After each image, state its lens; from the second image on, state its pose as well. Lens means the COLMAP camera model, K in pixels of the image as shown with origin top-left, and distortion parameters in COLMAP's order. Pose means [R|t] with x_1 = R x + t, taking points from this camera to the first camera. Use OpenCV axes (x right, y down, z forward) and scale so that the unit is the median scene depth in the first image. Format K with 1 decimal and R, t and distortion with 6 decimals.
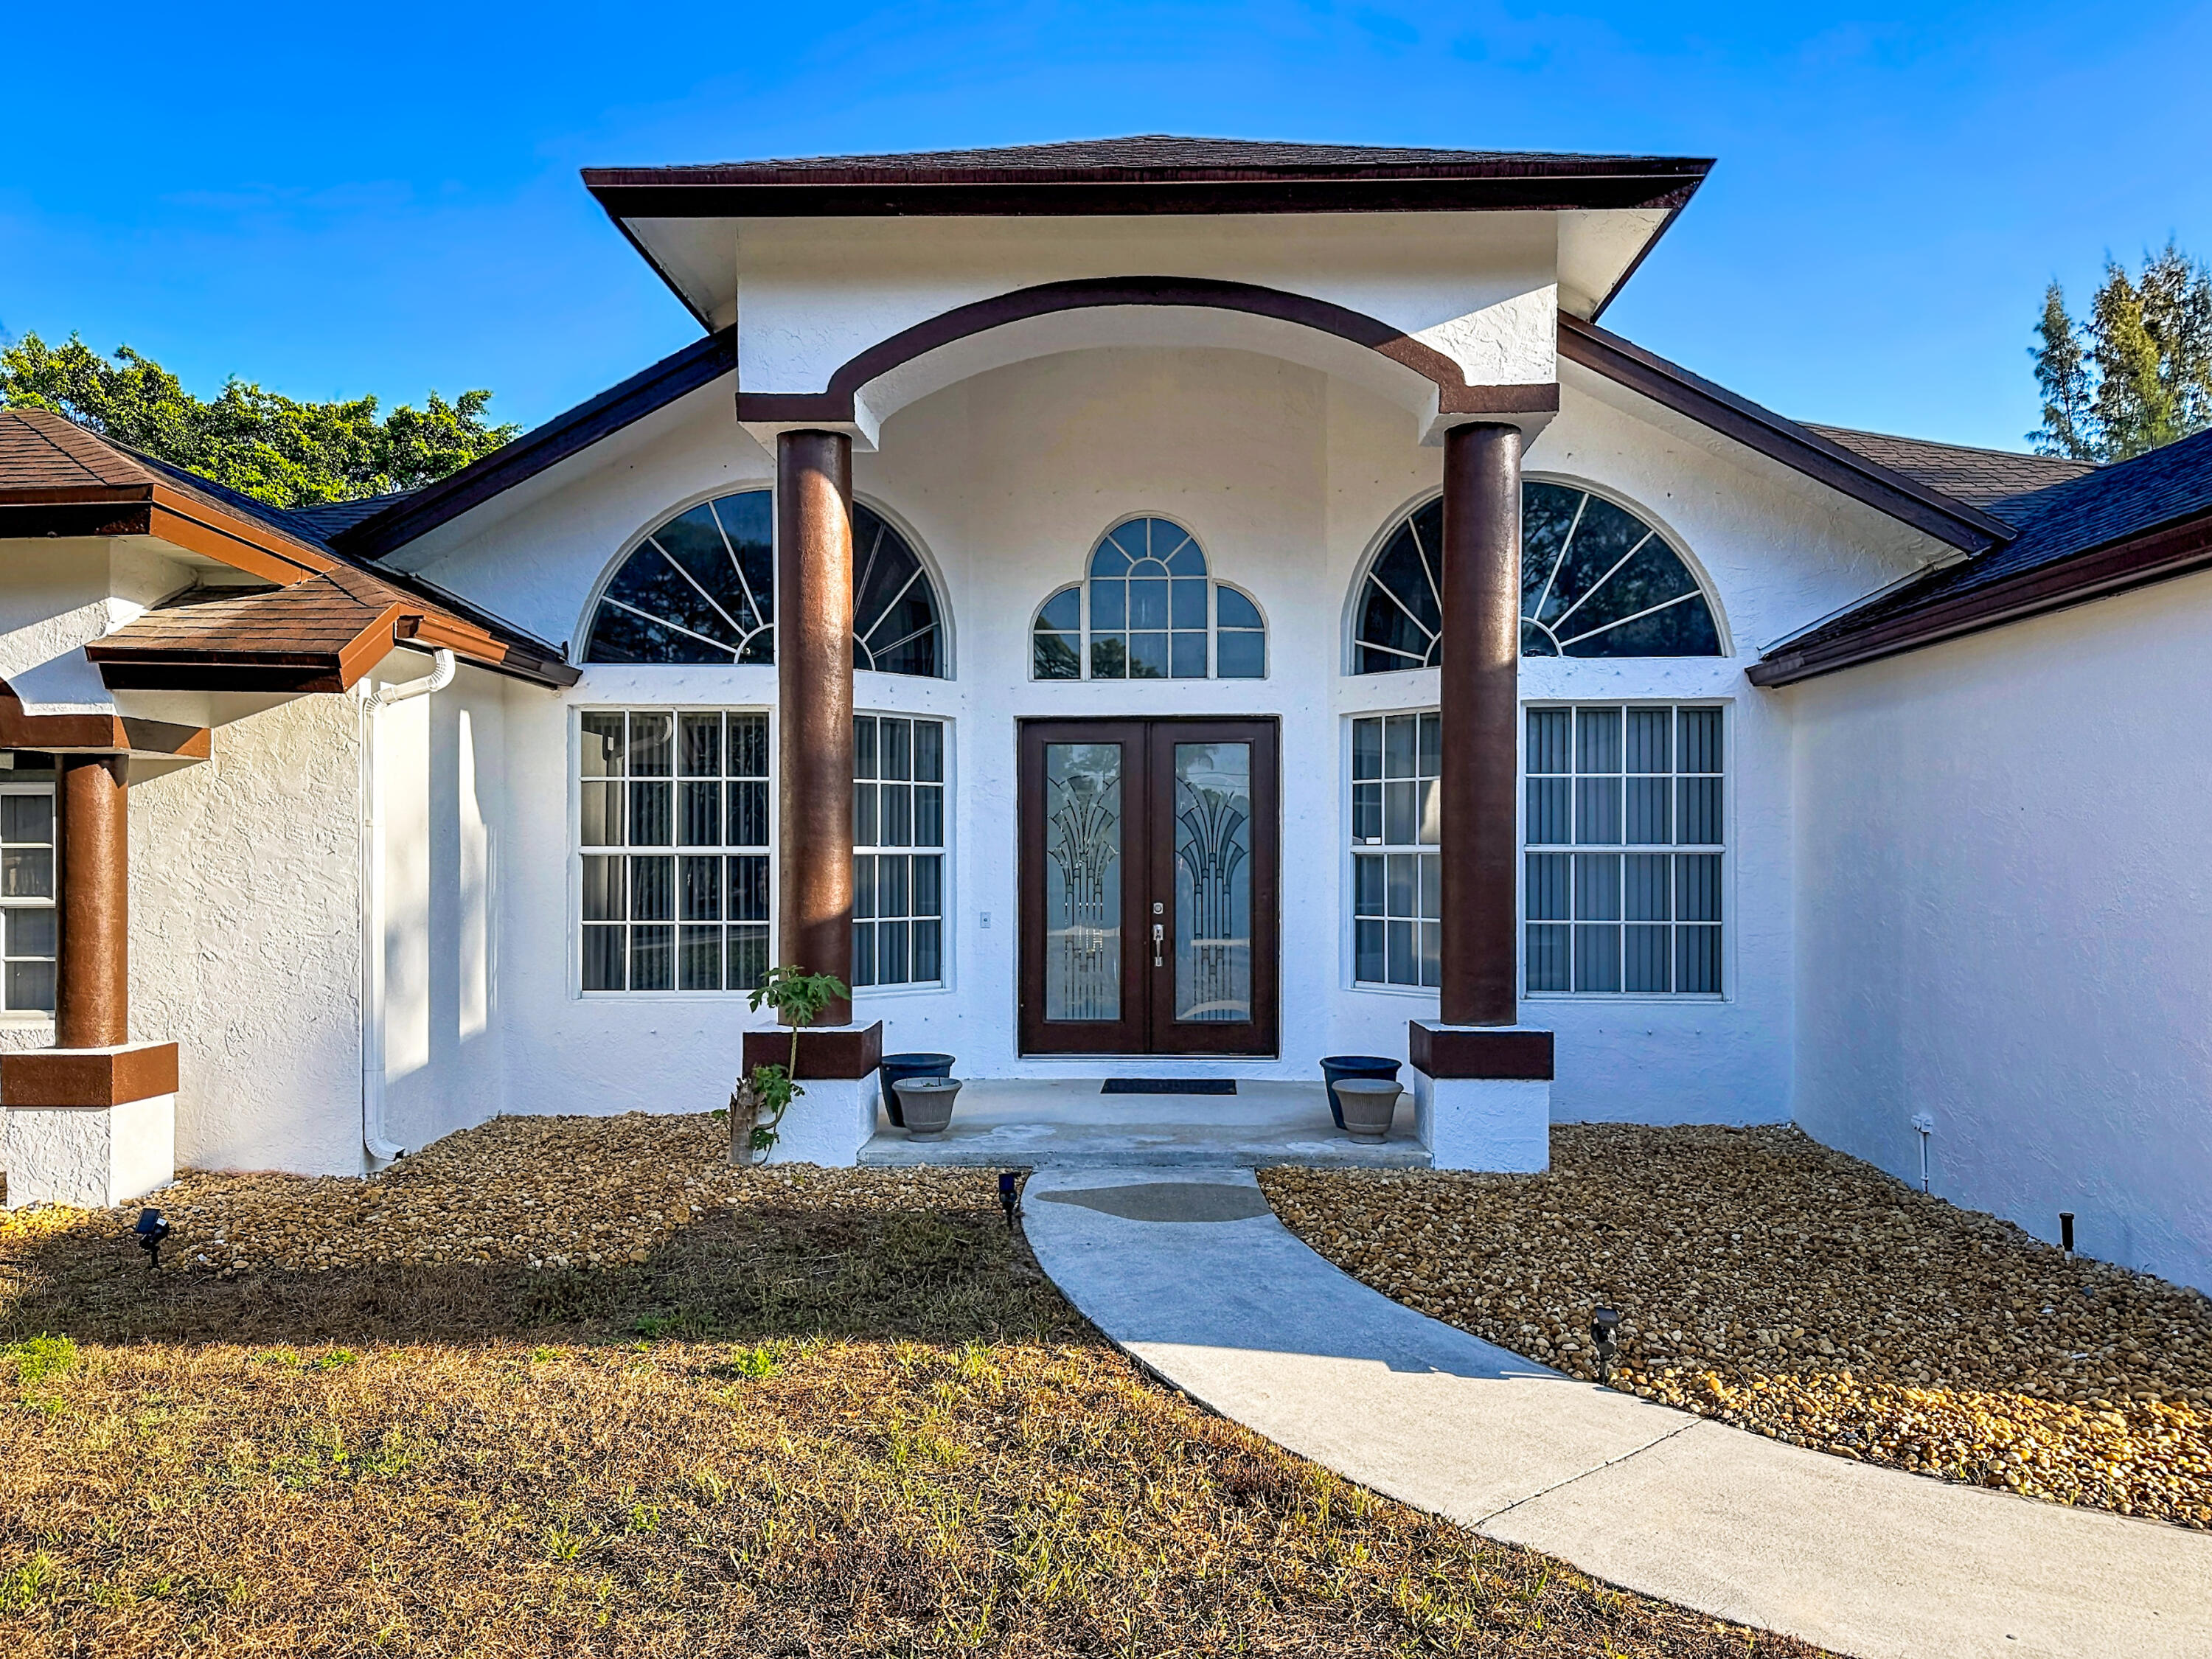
lens RADIAL K [[1511.5, 0, 1098.9], [0, 1511.5, 838.3], [0, 0, 1]] dist [0.086830, -0.137985]
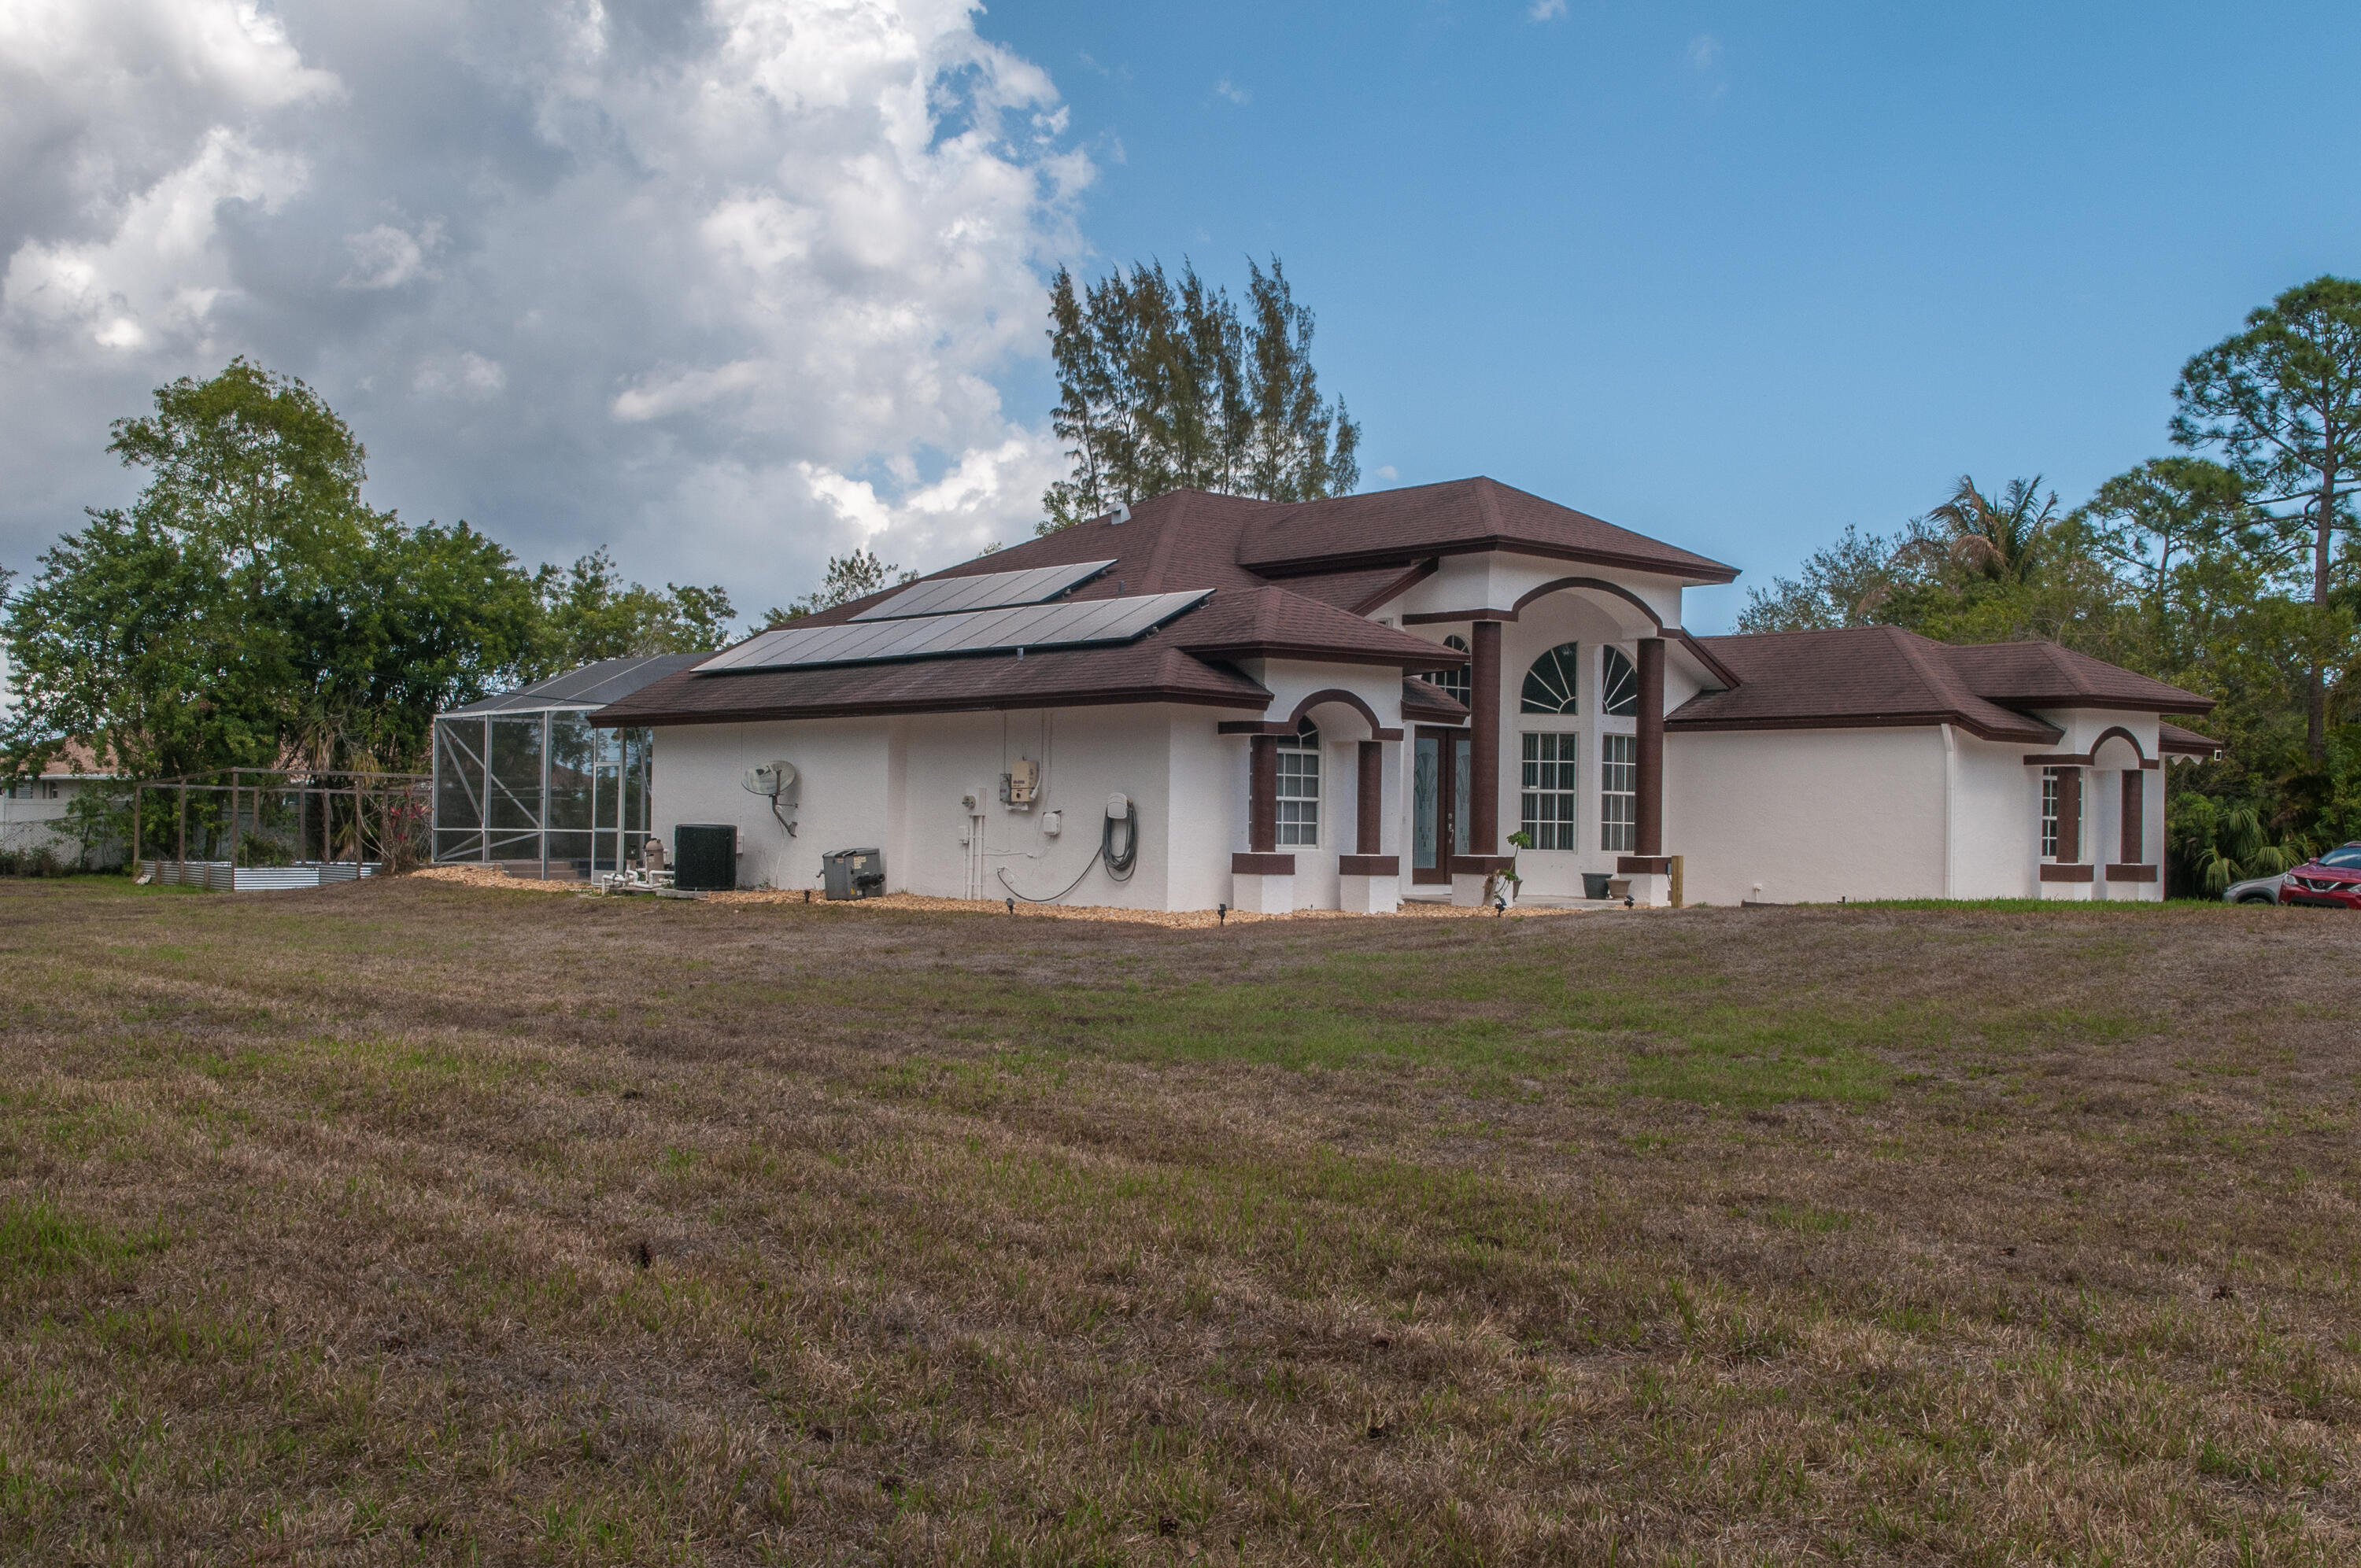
lens RADIAL K [[2104.8, 0, 1180.6], [0, 2104.8, 775.5], [0, 0, 1]] dist [-0.000992, 0.001593]
pose [[0.750196, 0.028473, 0.660602, -2.303756], [-0.026543, 0.999564, -0.012939, 0.038725], [-0.660683, -0.007827, 0.750625, -1.028352]]
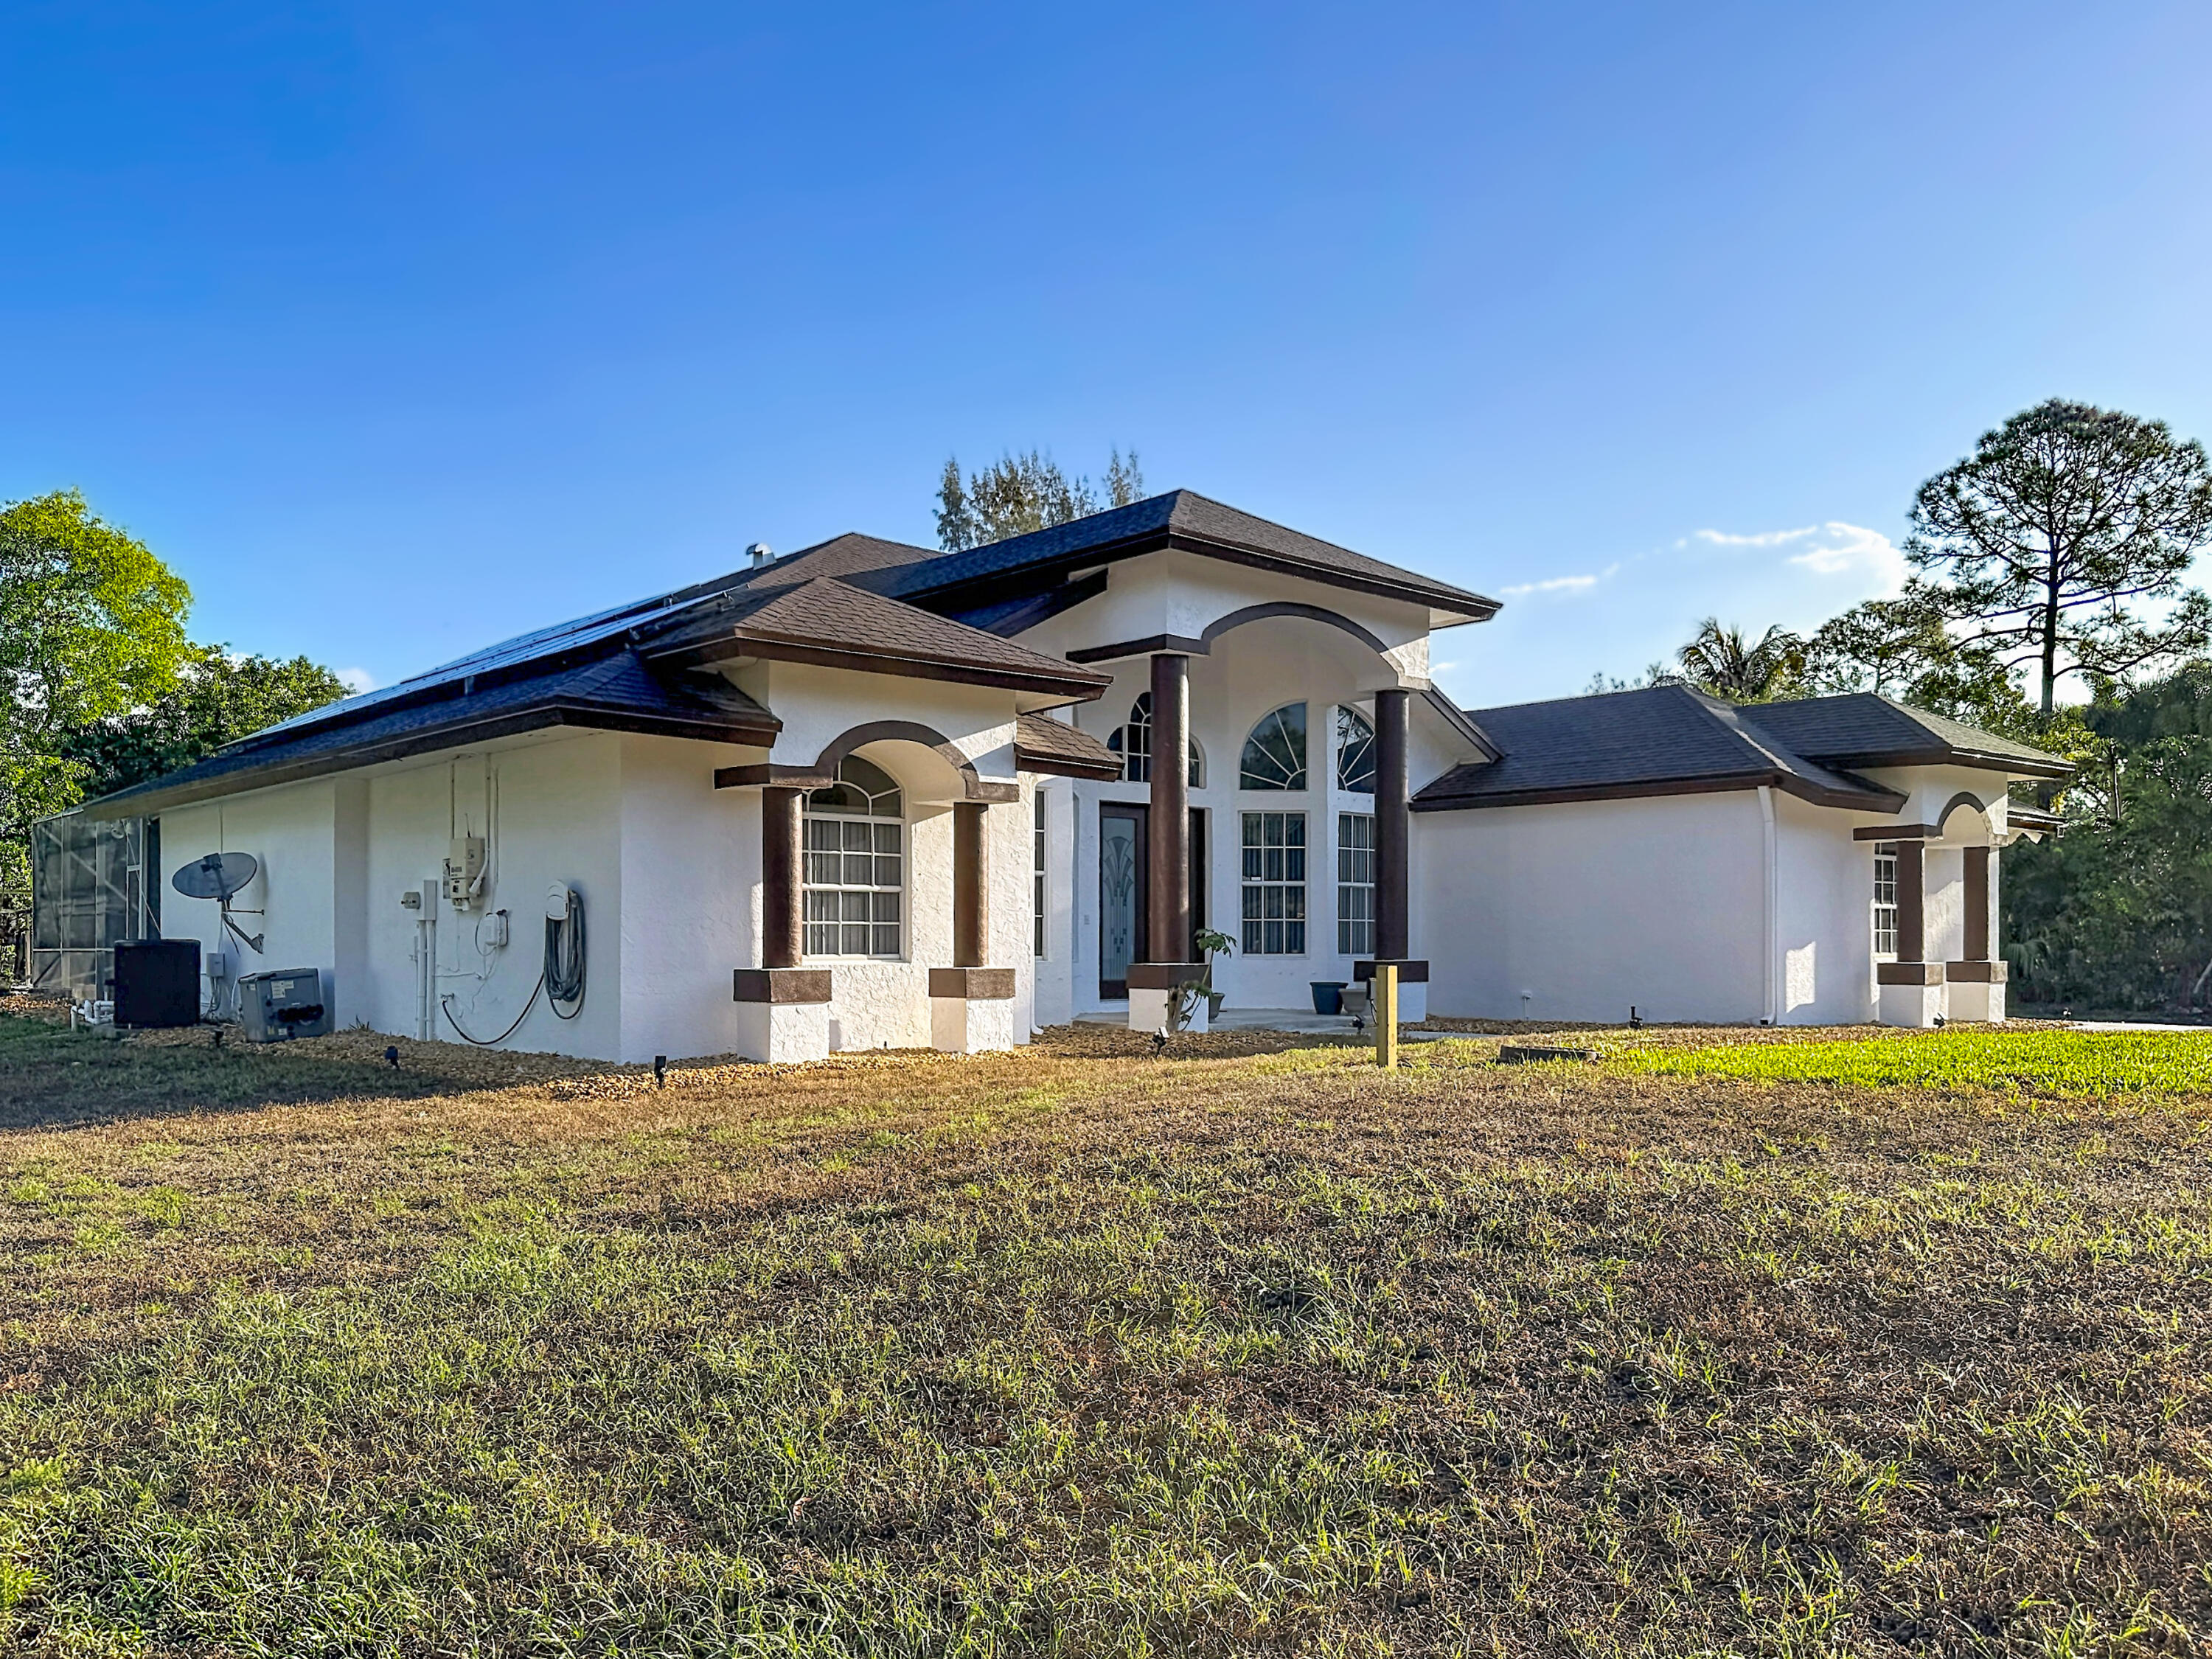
lens RADIAL K [[1599.7, 0, 1190.7], [0, 1599.7, 895.3], [0, 0, 1]] dist [0.131563, -0.205544]
pose [[0.706848, 0.019726, 0.707091, -1.278733], [-0.011967, 0.999802, -0.015930, 0.054659], [-0.707264, 0.002798, 0.706944, -0.351362]]
